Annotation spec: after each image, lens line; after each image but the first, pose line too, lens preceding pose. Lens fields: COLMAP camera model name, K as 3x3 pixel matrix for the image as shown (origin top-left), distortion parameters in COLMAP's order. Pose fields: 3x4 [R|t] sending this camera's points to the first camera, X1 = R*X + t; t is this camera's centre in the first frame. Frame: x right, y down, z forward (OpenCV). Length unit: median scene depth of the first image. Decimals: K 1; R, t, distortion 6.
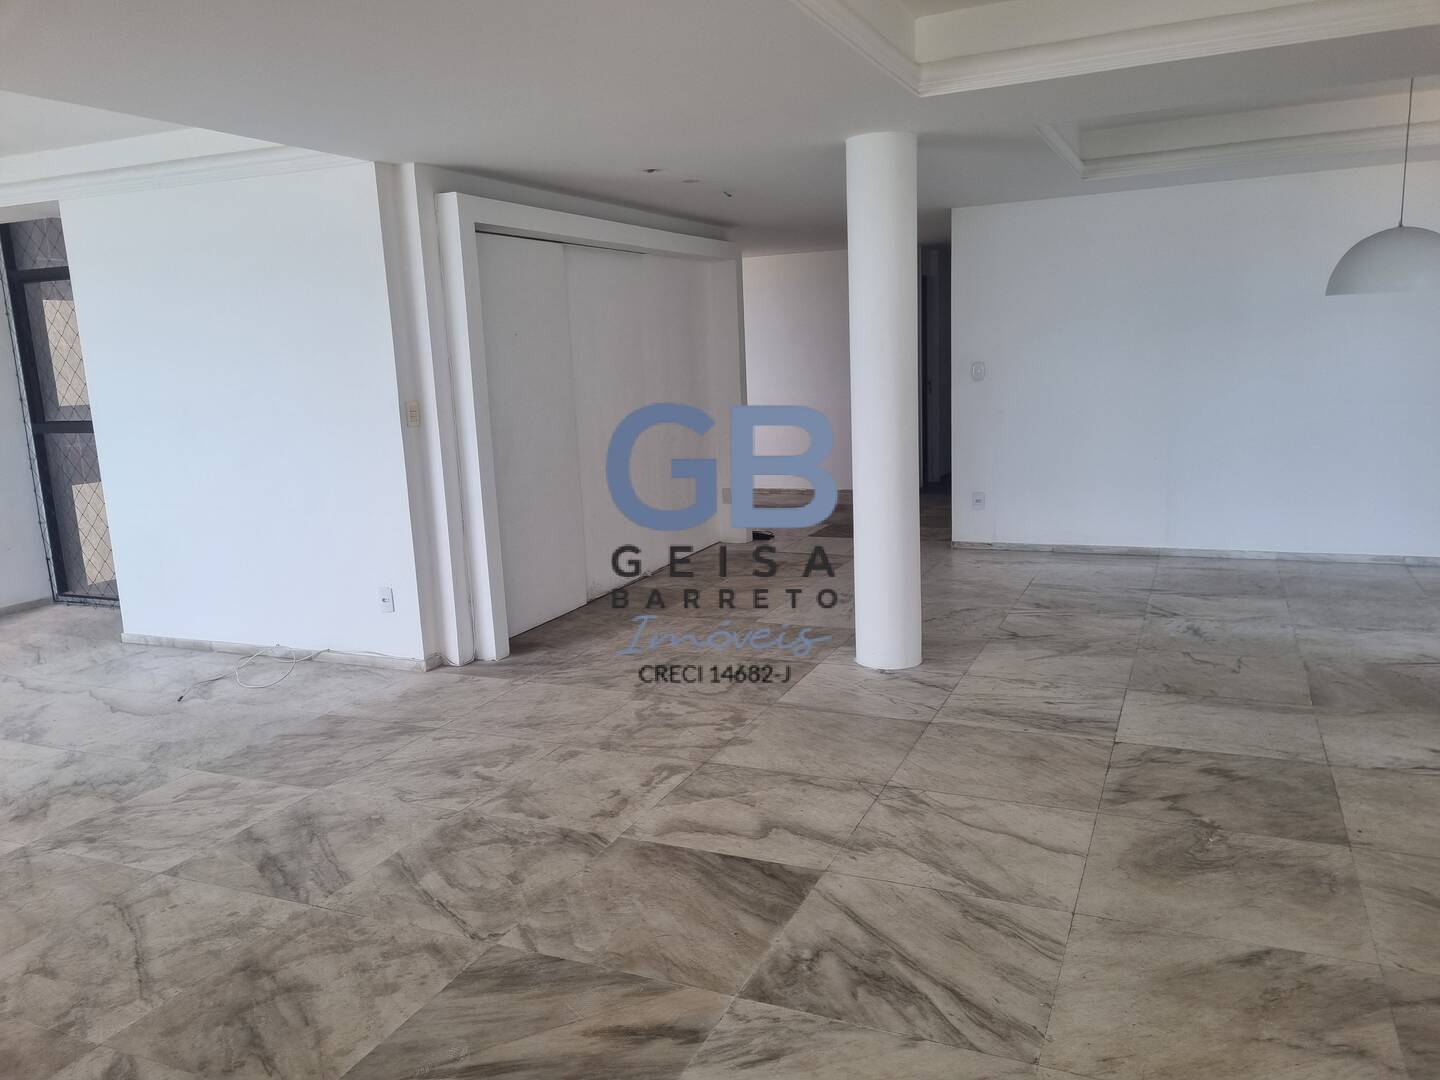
lens RADIAL K [[1084.2, 0, 722.5], [0, 1084.2, 534.7], [0, 0, 1]] dist [0.063121, -0.046382]
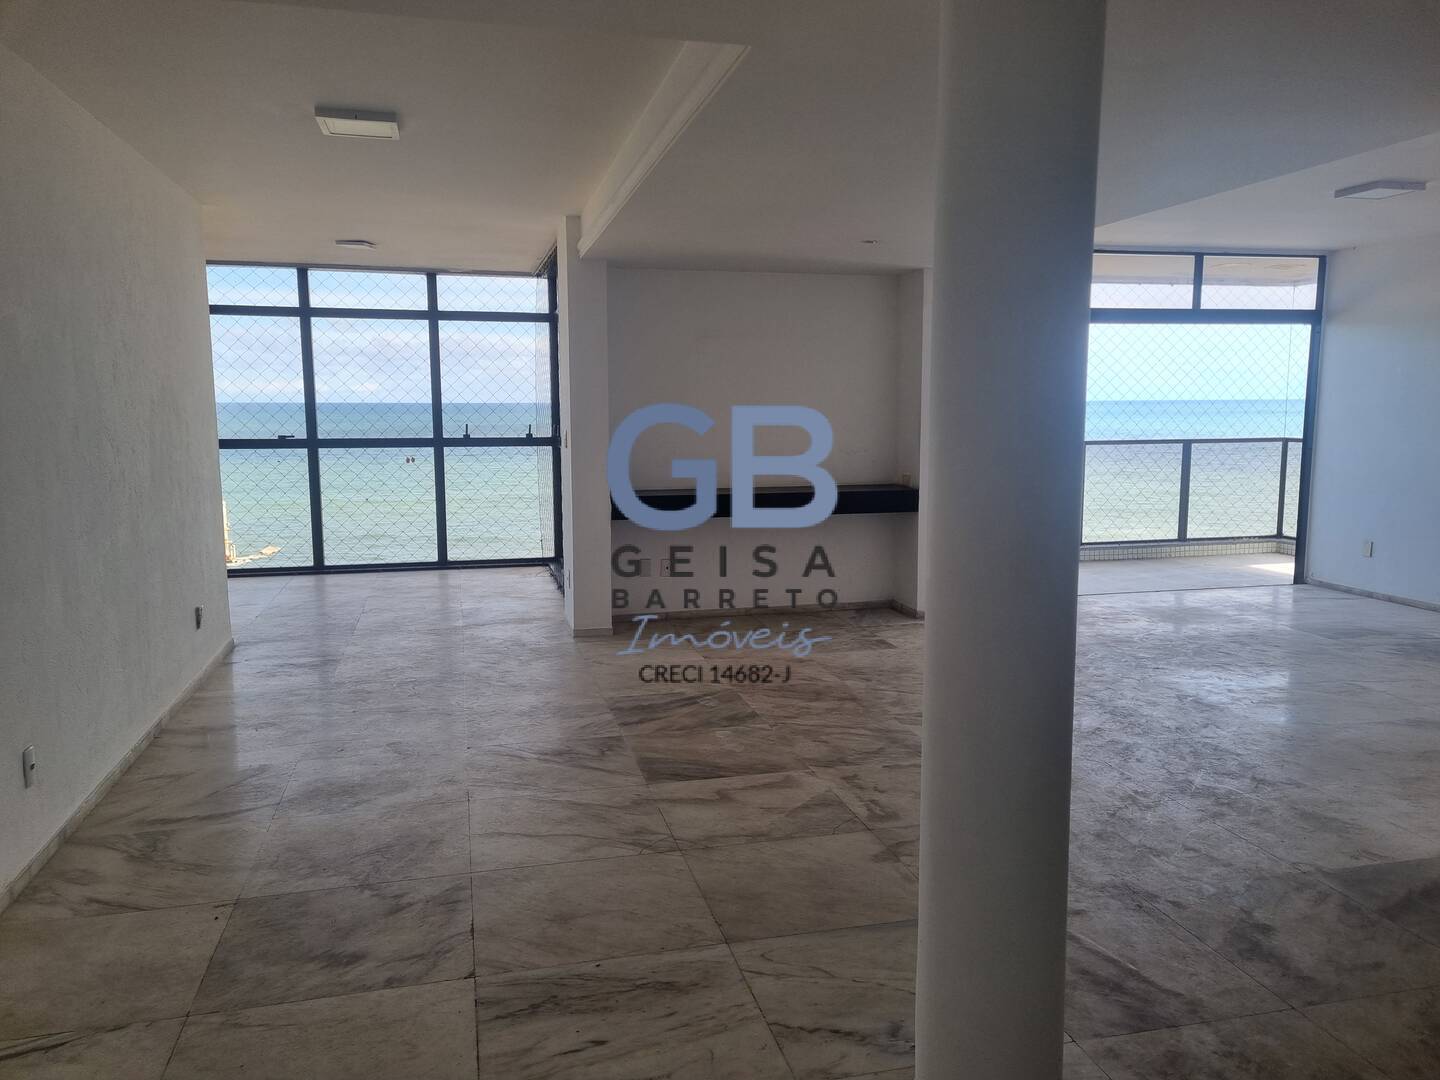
lens RADIAL K [[1084.2, 0, 736.1], [0, 1084.2, 541.0], [0, 0, 1]] dist [0.063121, -0.046382]
pose [[-0.783128, 0.122725, -0.609630, 0.690175], [-0.071809, 0.955928, 0.284684, -0.327412], [0.617700, 0.266721, -0.739801, 1.719868]]
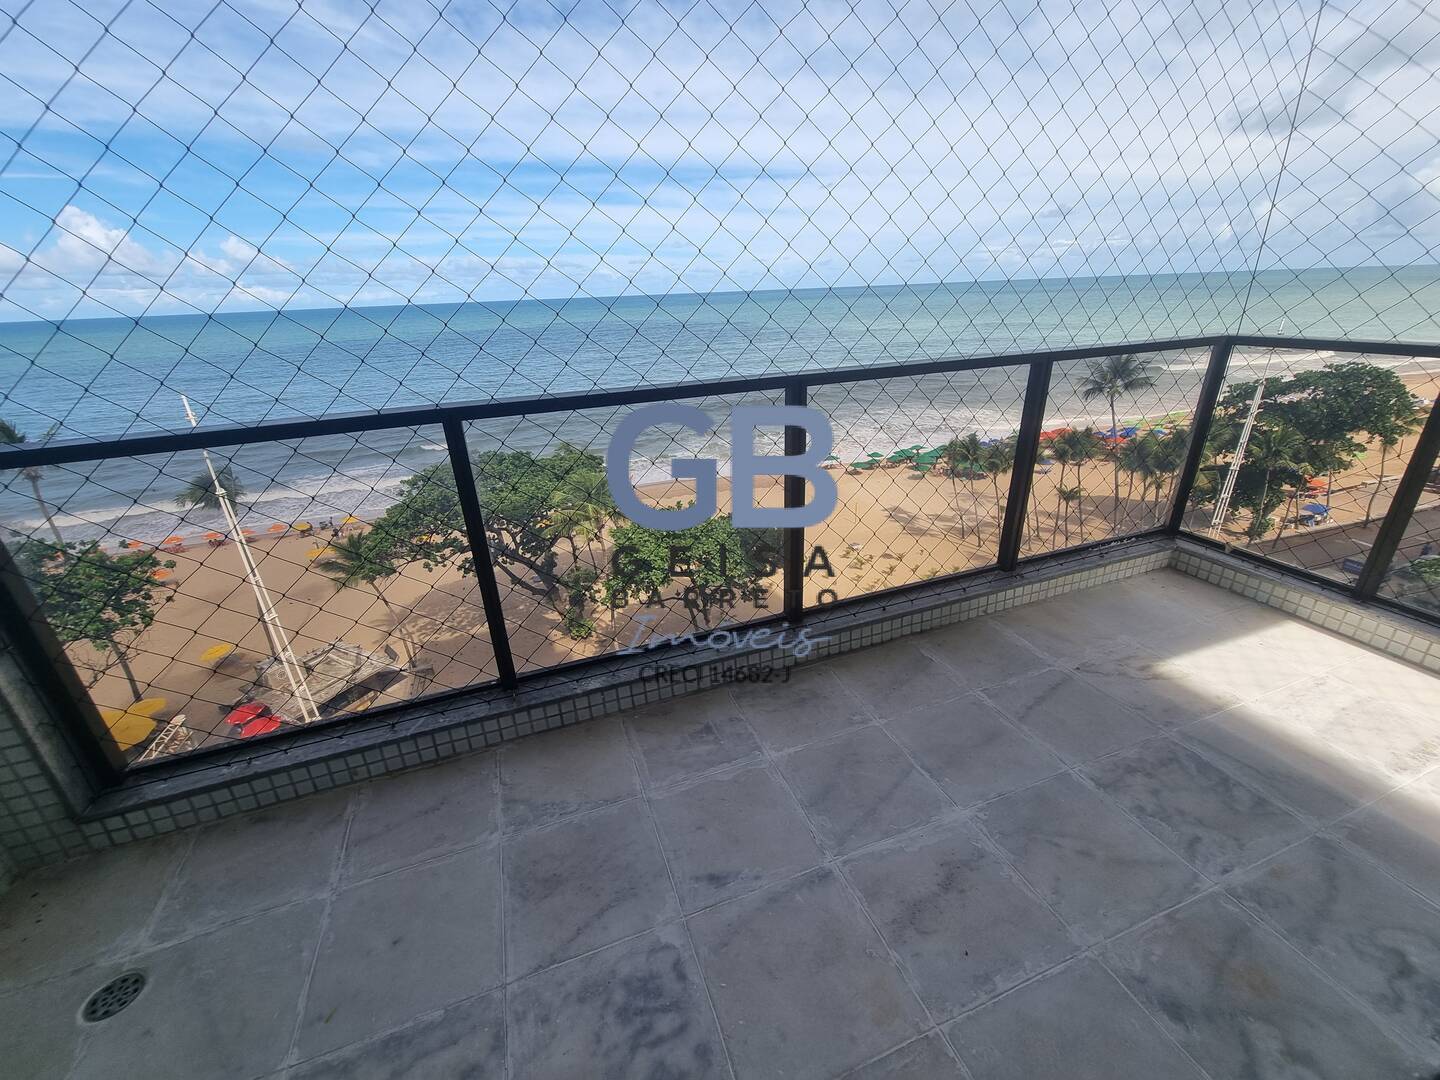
lens RADIAL K [[585.8, 0, 719.9], [0, 585.8, 542.4], [0, 0, 1]] dist [-0.000151, -0.001008]
pose [[-0.710899, 0.339243, -0.616065, -1.323197], [-0.053042, 0.847614, 0.527956, 0.010094], [0.701291, 0.408001, -0.584574, 0.452624]]
